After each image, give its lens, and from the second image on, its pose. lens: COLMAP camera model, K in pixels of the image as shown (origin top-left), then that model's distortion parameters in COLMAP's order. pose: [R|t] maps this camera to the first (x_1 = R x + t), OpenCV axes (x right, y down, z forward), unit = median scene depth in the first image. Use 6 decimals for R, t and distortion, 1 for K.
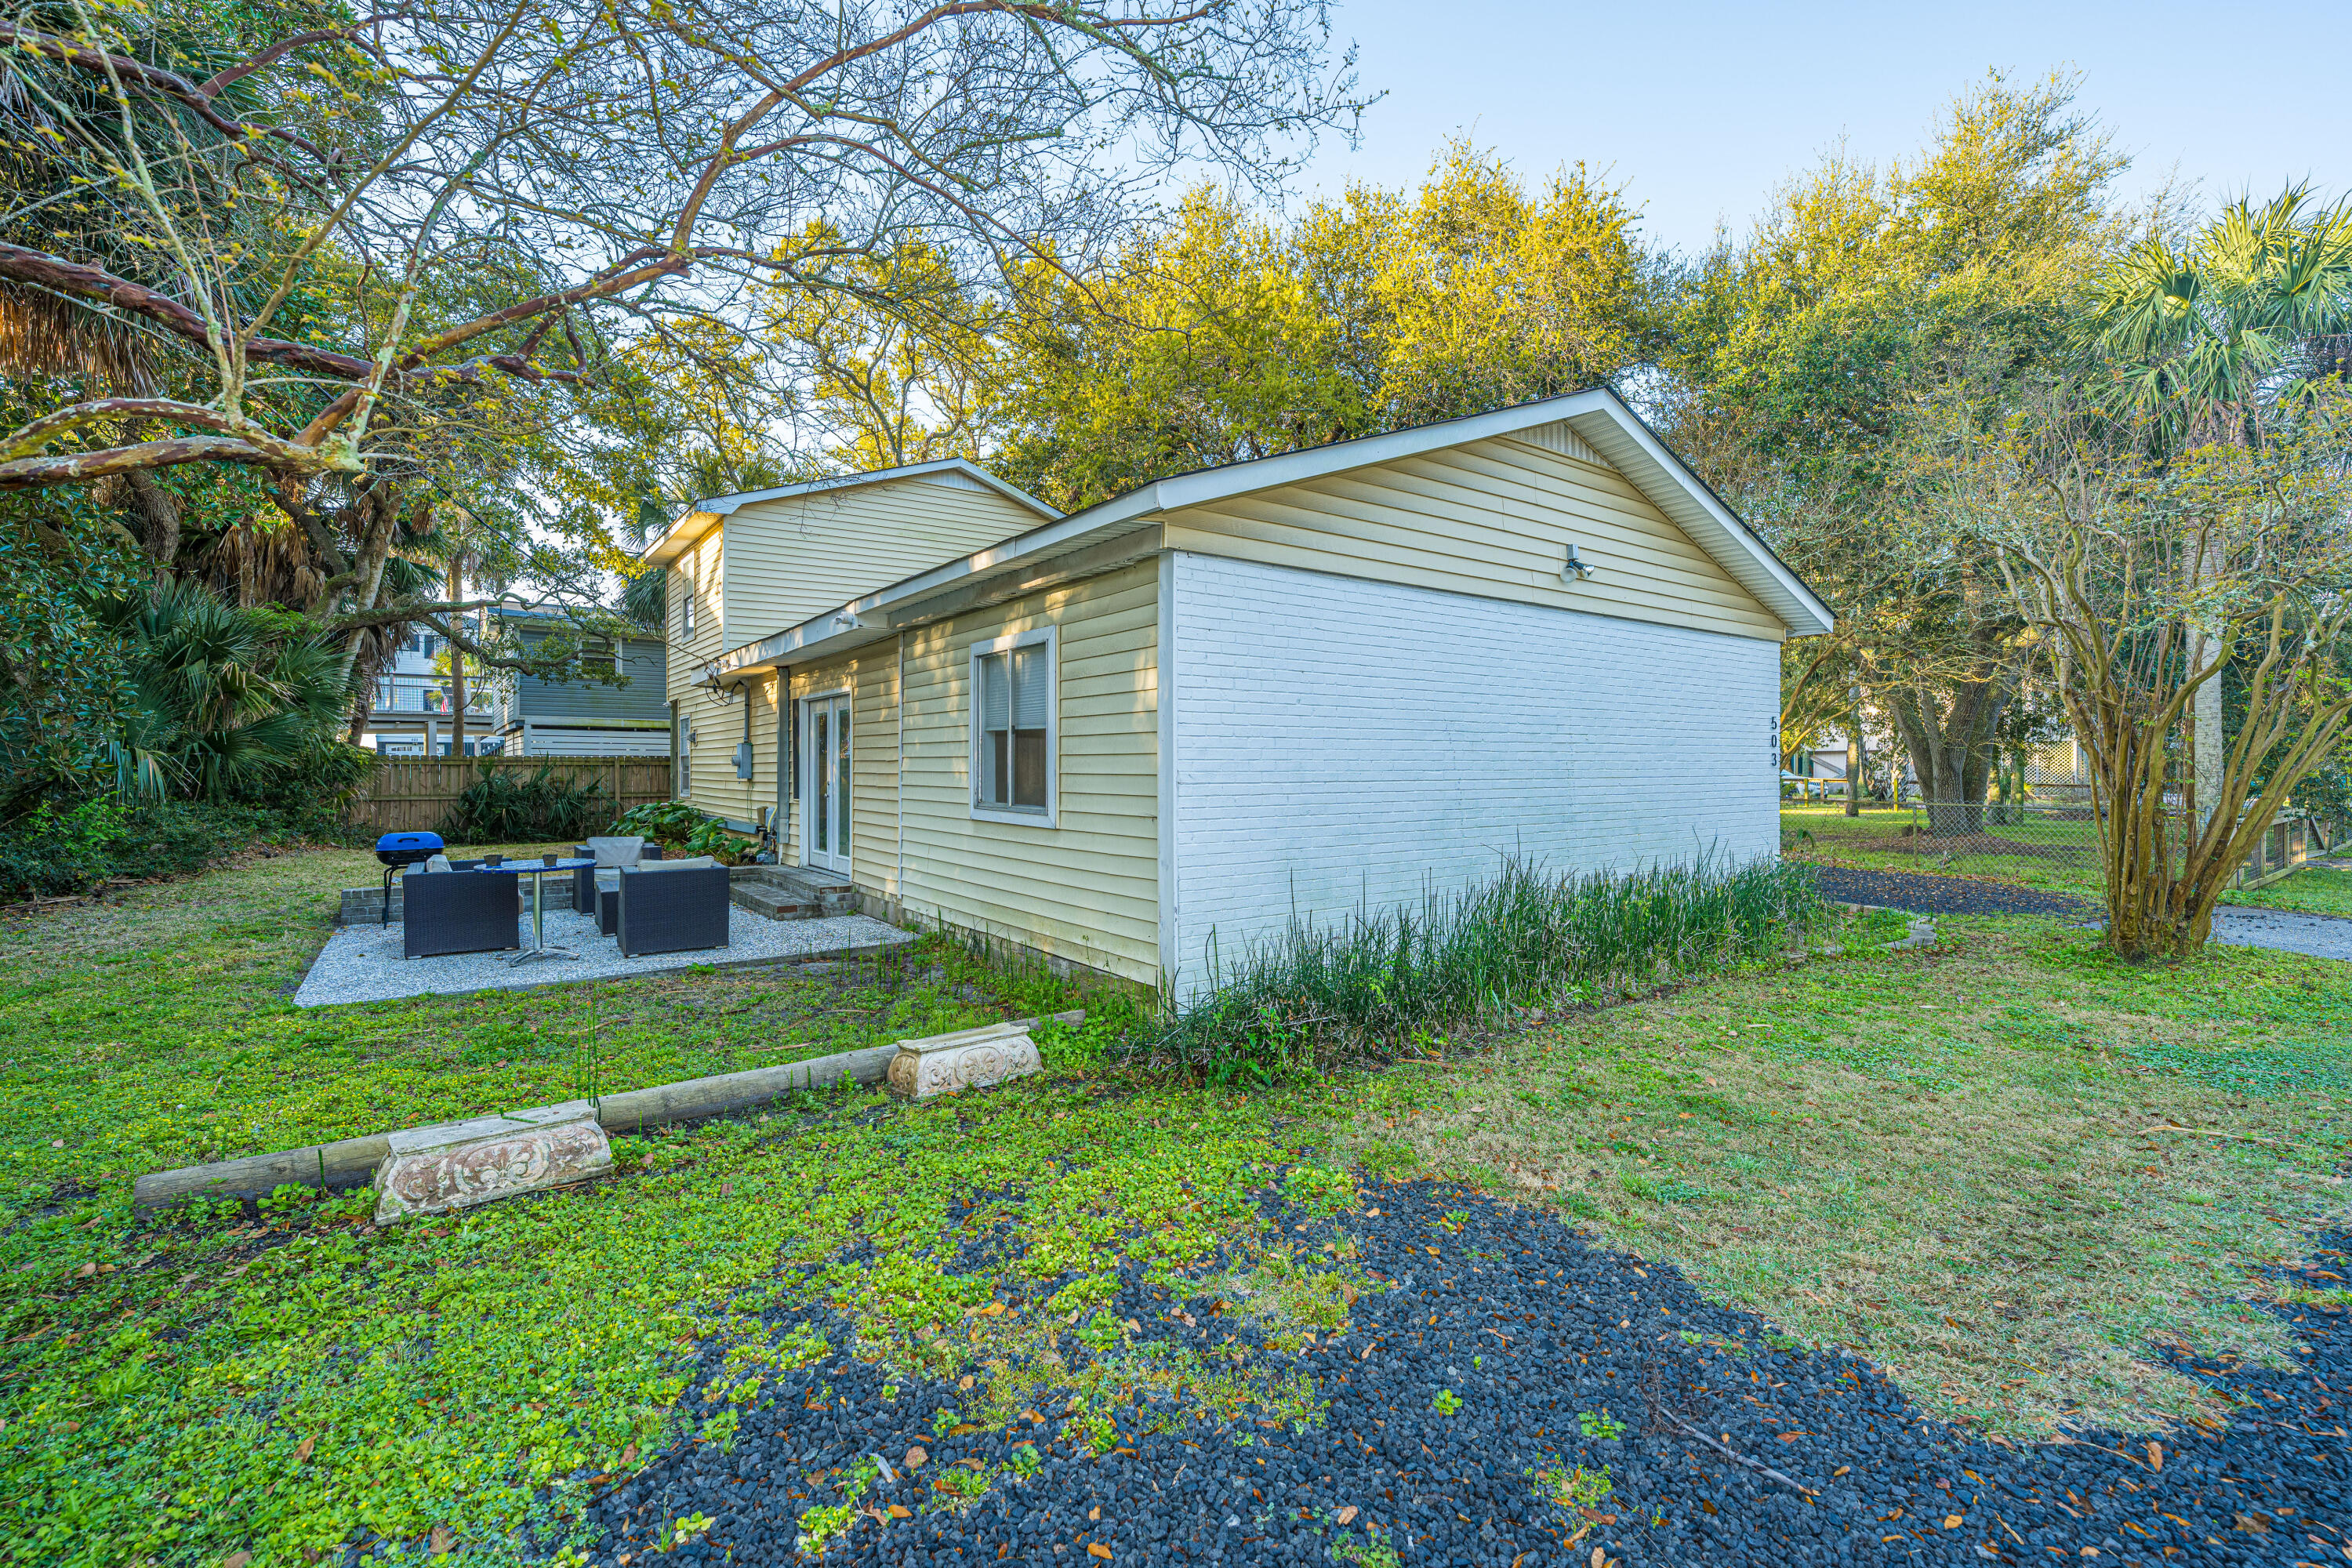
lens RADIAL K [[1001.8, 0, 1187.4], [0, 1001.8, 782.0], [0, 0, 1]] dist [0.000991, 0.000217]
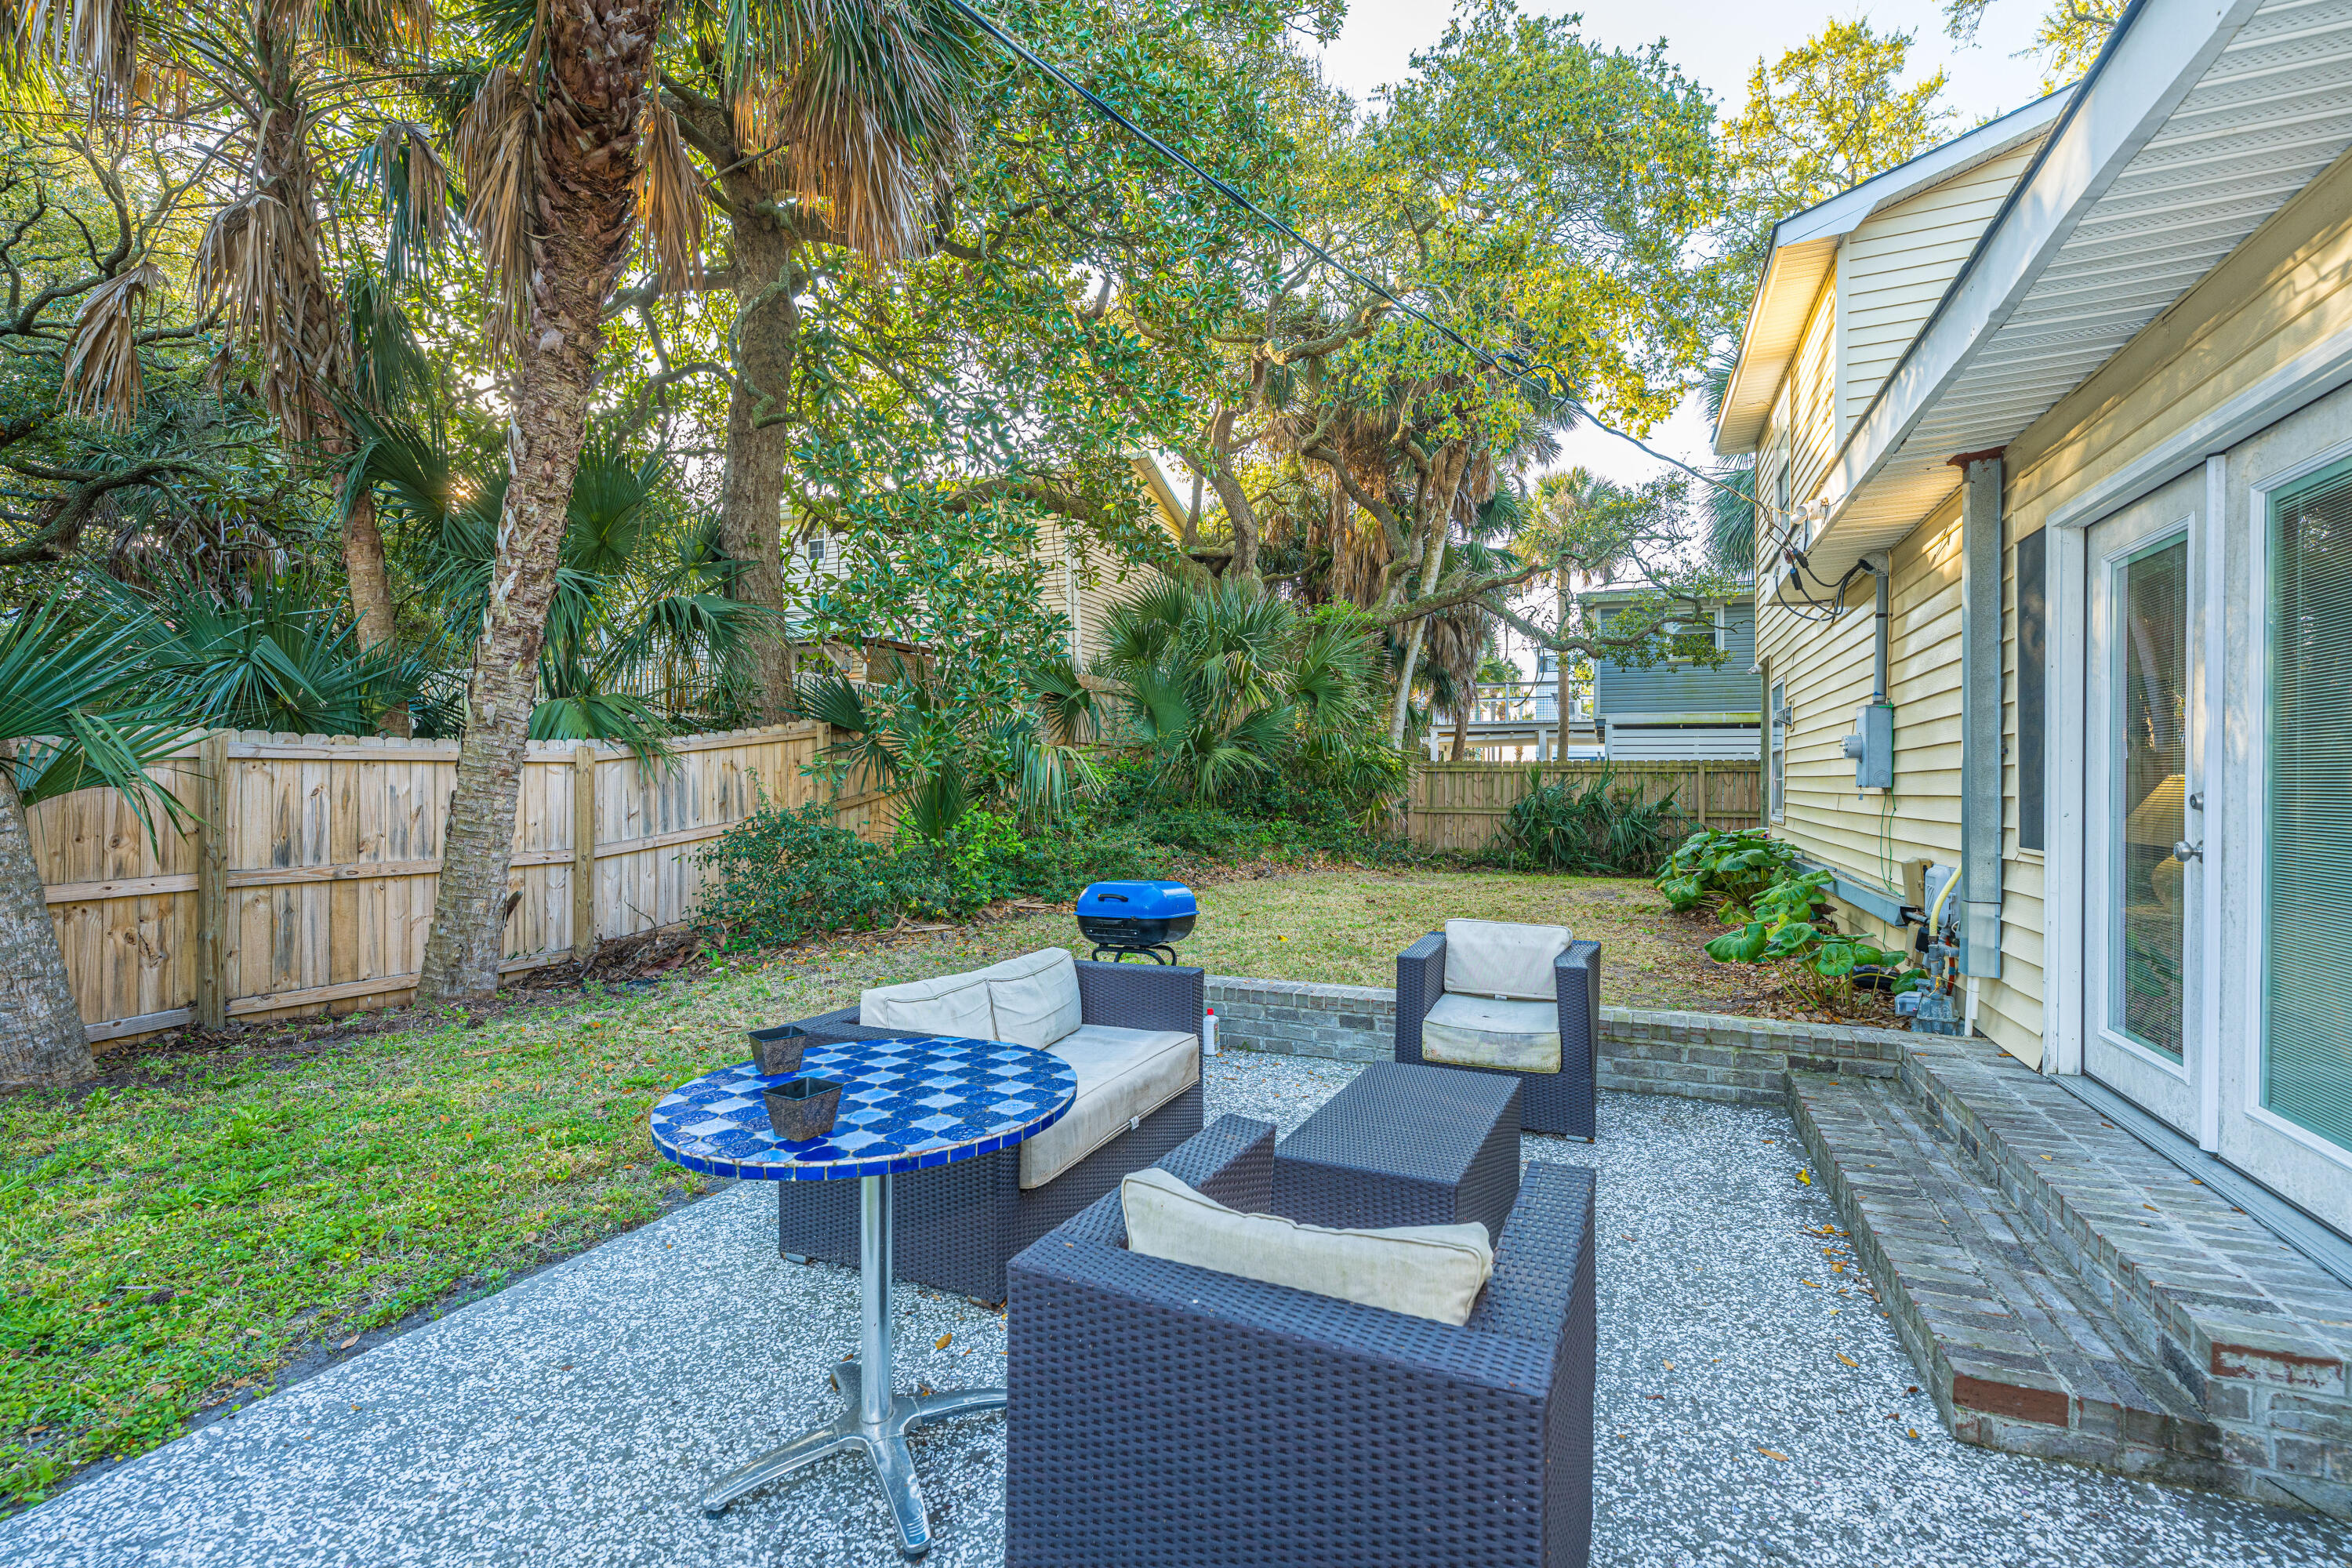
lens RADIAL K [[1001.8, 0, 1187.4], [0, 1001.8, 782.0], [0, 0, 1]] dist [0.000991, 0.000217]
pose [[0.497259, -0.000179, -0.867602, -0.212225], [-0.013852, 0.999871, -0.008146, 0.001680], [0.867492, 0.016069, 0.497192, 0.522581]]
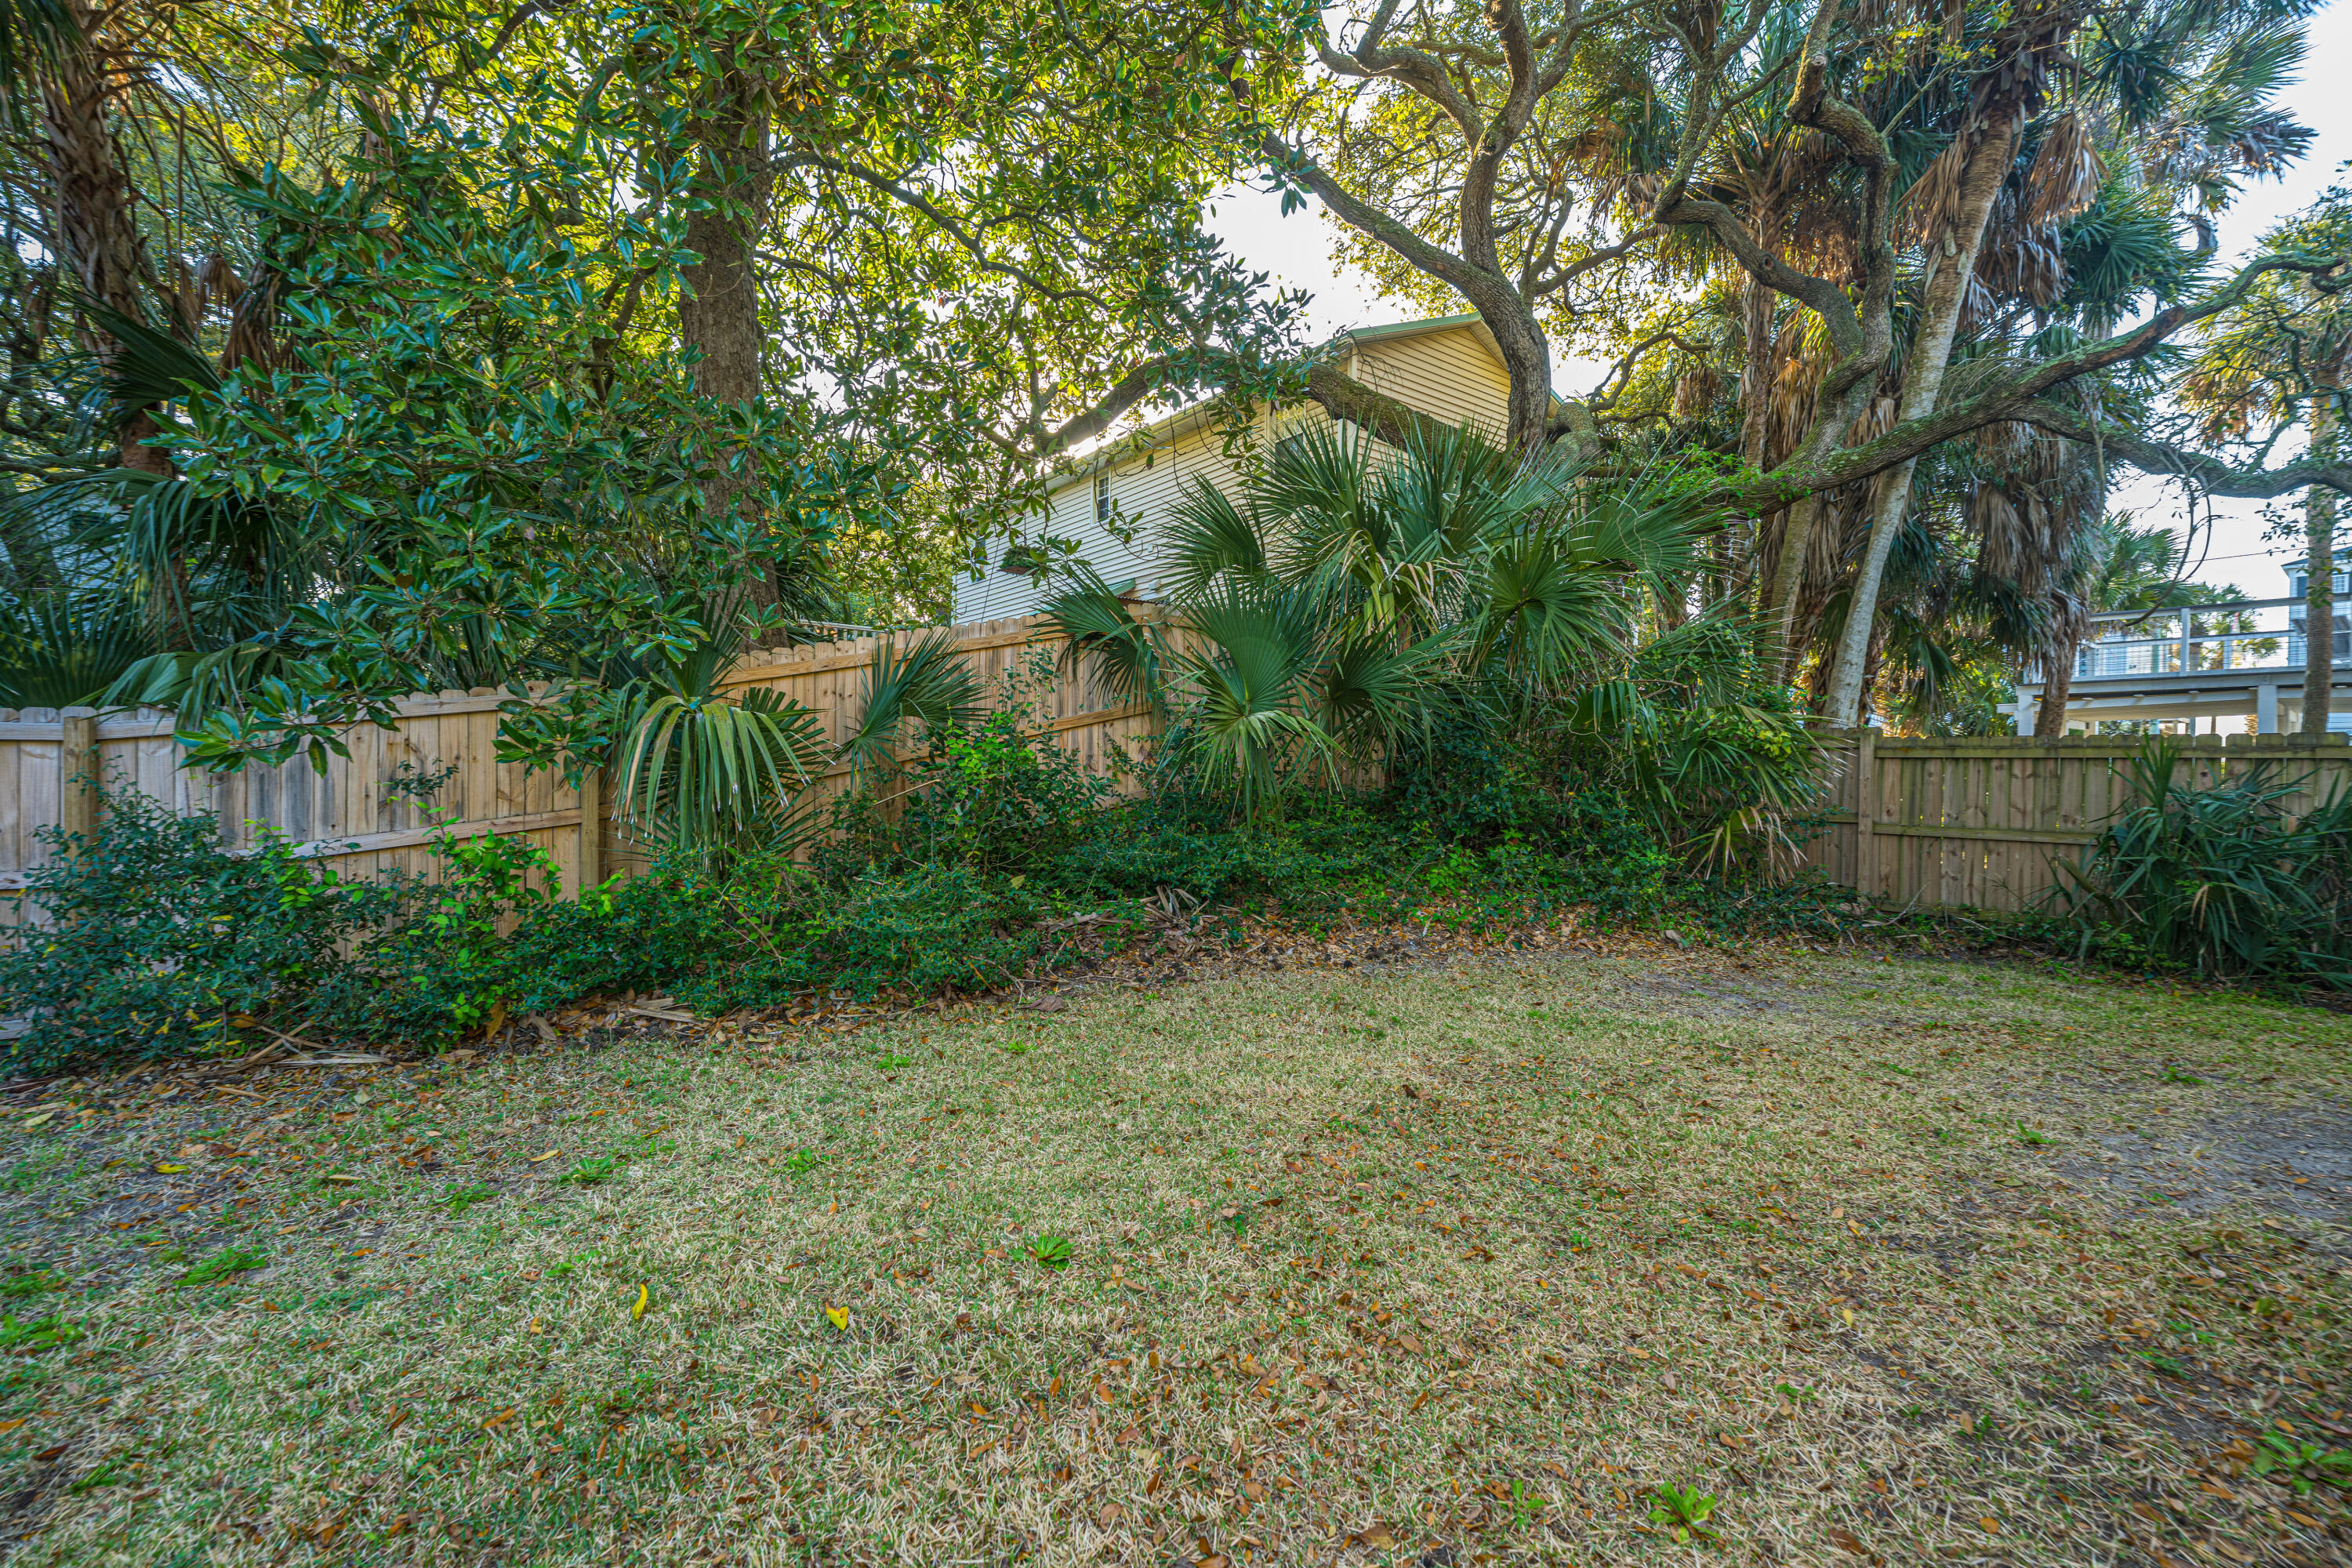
lens RADIAL K [[1001.8, 0, 1187.4], [0, 1001.8, 782.0], [0, 0, 1]] dist [0.000991, 0.000217]
pose [[0.015537, 0.008697, -0.999841, -0.494854], [-0.018401, 0.999795, 0.008411, -0.006669], [0.999710, 0.018268, 0.015693, 0.918896]]
